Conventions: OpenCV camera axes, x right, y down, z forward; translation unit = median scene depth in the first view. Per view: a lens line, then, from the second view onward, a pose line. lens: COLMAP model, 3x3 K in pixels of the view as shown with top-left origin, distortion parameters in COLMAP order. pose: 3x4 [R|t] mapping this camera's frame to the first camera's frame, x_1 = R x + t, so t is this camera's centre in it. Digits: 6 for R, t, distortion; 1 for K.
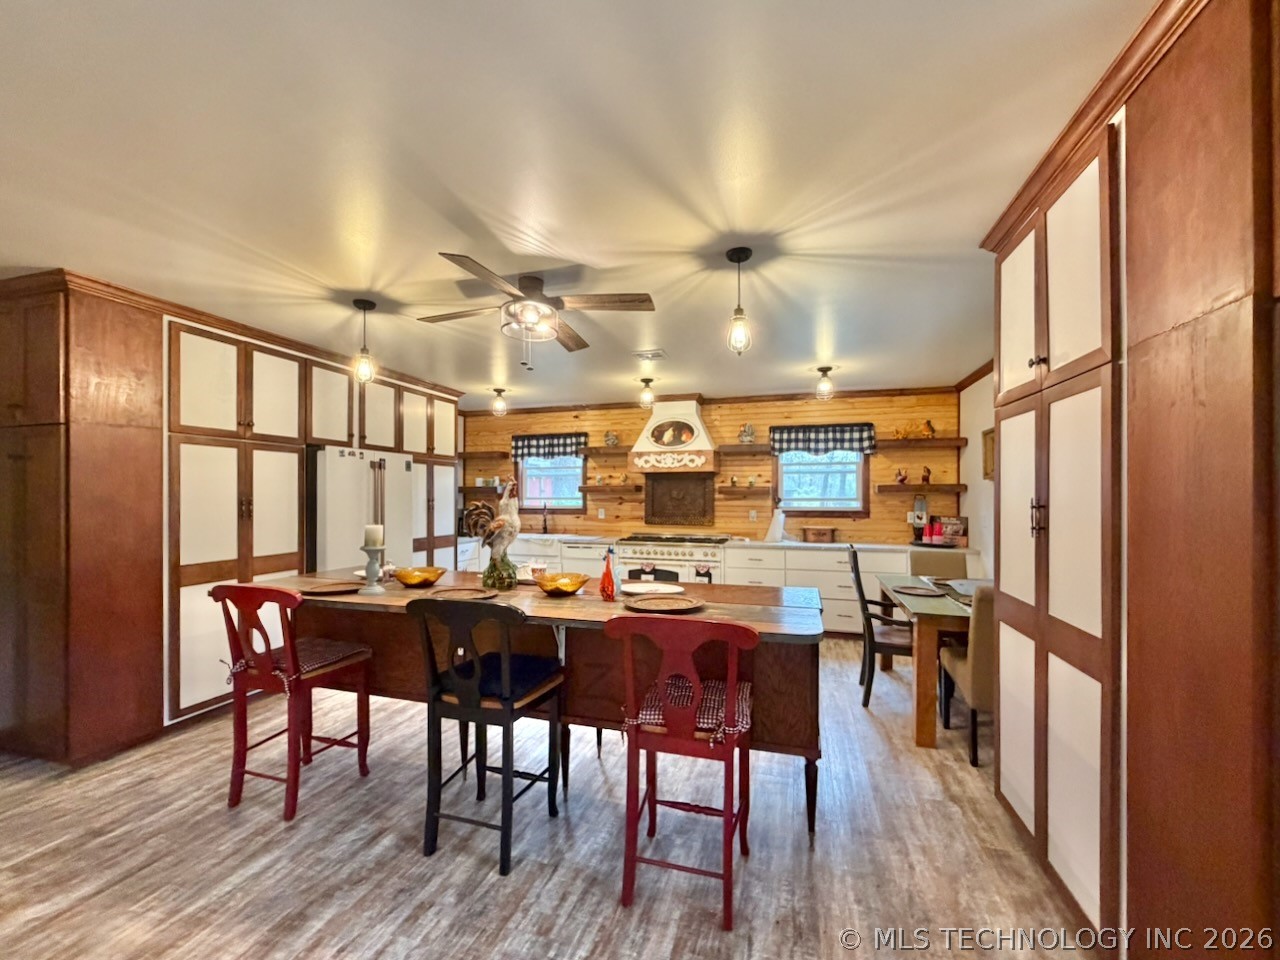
lens RADIAL K [[520.9, 0, 636.7], [0, 520.9, 493.6], [0, 0, 1]] dist [-0.001256, -0.000234]
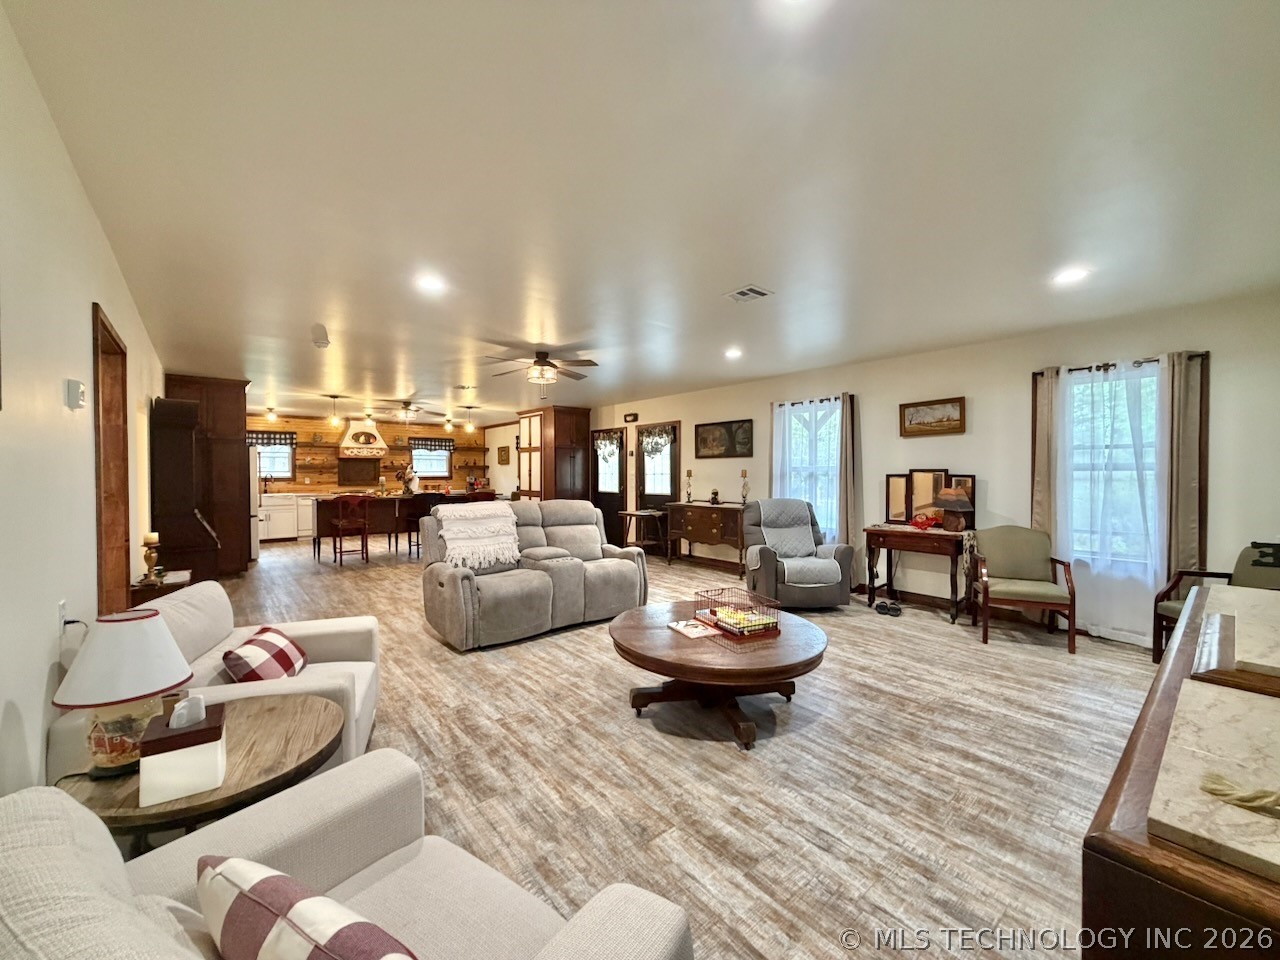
lens RADIAL K [[508.5, 0, 636.2], [0, 508.5, 479.4], [0, 0, 1]] dist [0.001559, -0.000335]
pose [[0.545994, -0.013208, 0.837685, -0.985620], [-0.000381, 0.999872, 0.016014, 0.008574], [-0.837789, -0.009063, 0.545919, -0.908409]]
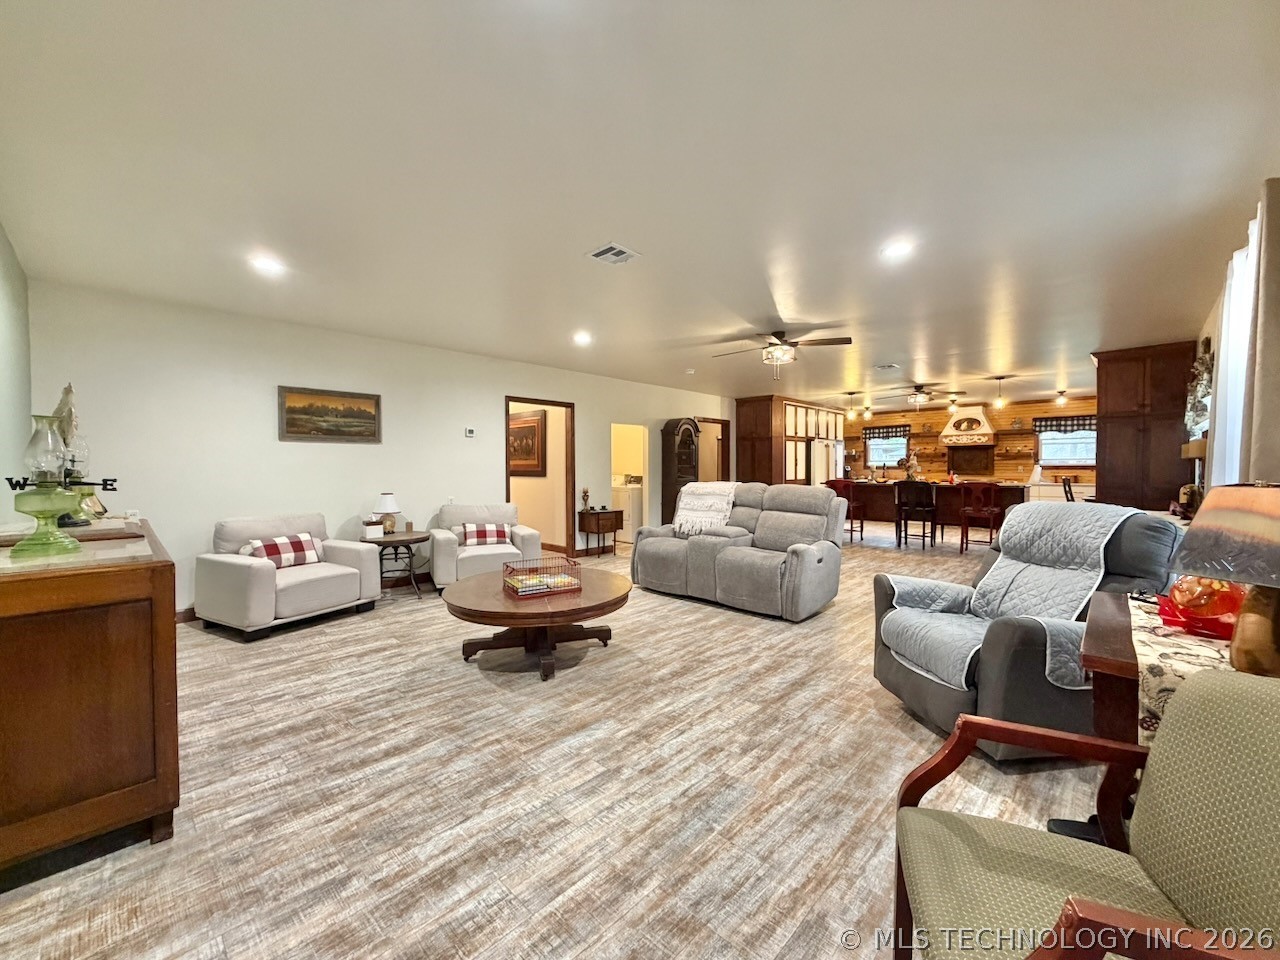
lens RADIAL K [[508.5, 0, 636.2], [0, 508.5, 479.4], [0, 0, 1]] dist [0.001559, -0.000335]
pose [[0.887507, 0.008173, -0.460721, -0.141737], [0.004271, 0.999654, 0.025961, 0.027965], [0.460774, -0.025008, 0.887165, -1.167773]]
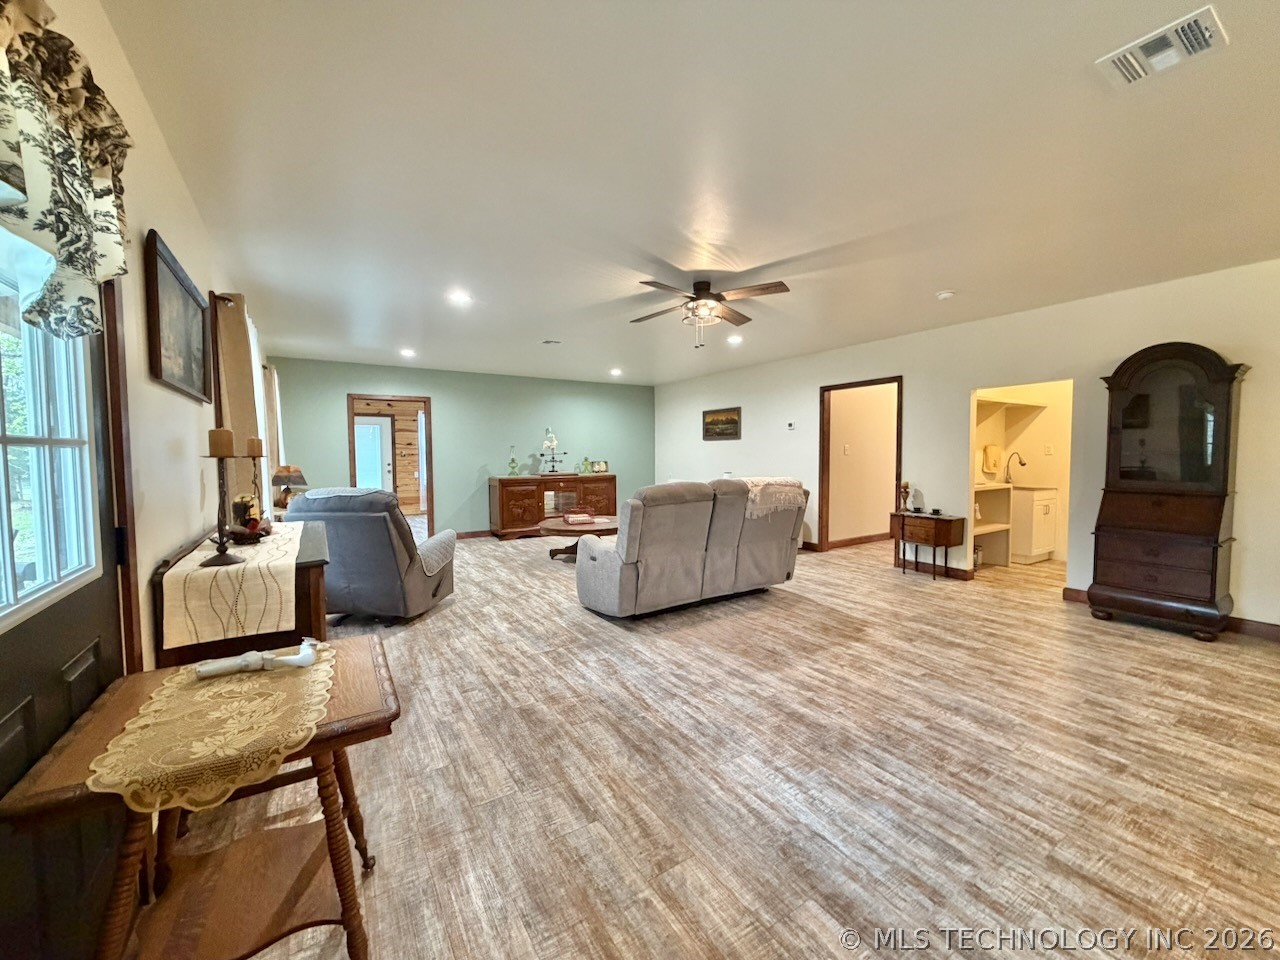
lens RADIAL K [[508.5, 0, 636.2], [0, 508.5, 479.4], [0, 0, 1]] dist [0.001559, -0.000335]
pose [[-0.653020, 0.043958, -0.756064, 0.240024], [0.010059, 0.998729, 0.049378, 0.022603], [0.757274, 0.024640, -0.652632, 0.090883]]
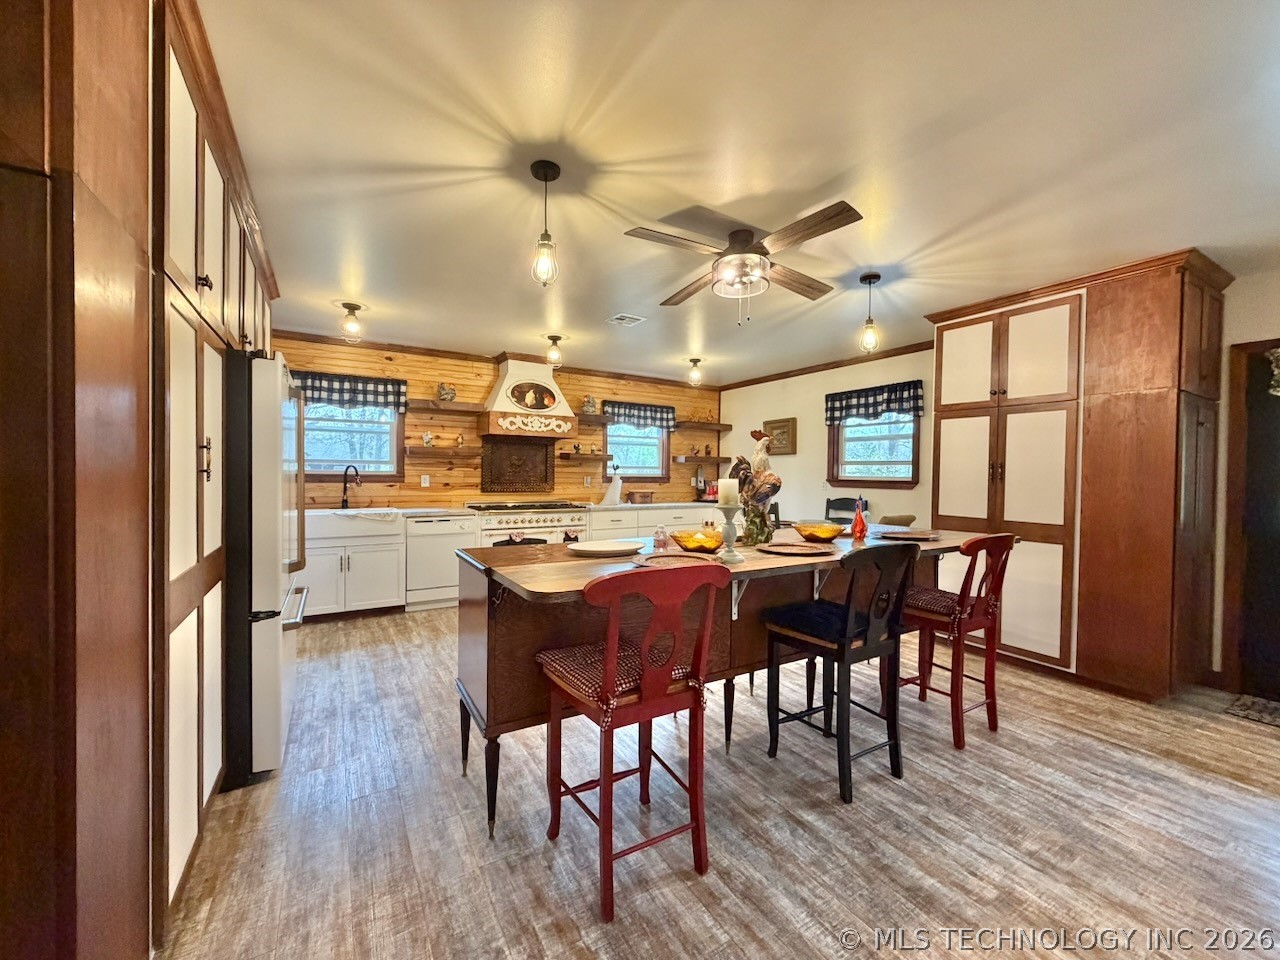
lens RADIAL K [[508.5, 0, 636.2], [0, 508.5, 479.4], [0, 0, 1]] dist [0.001559, -0.000335]
pose [[0.671403, -0.001921, 0.741090, -0.501278], [-0.014604, 0.999768, 0.015822, 0.020451], [-0.740948, -0.021446, 0.671220, 0.233037]]
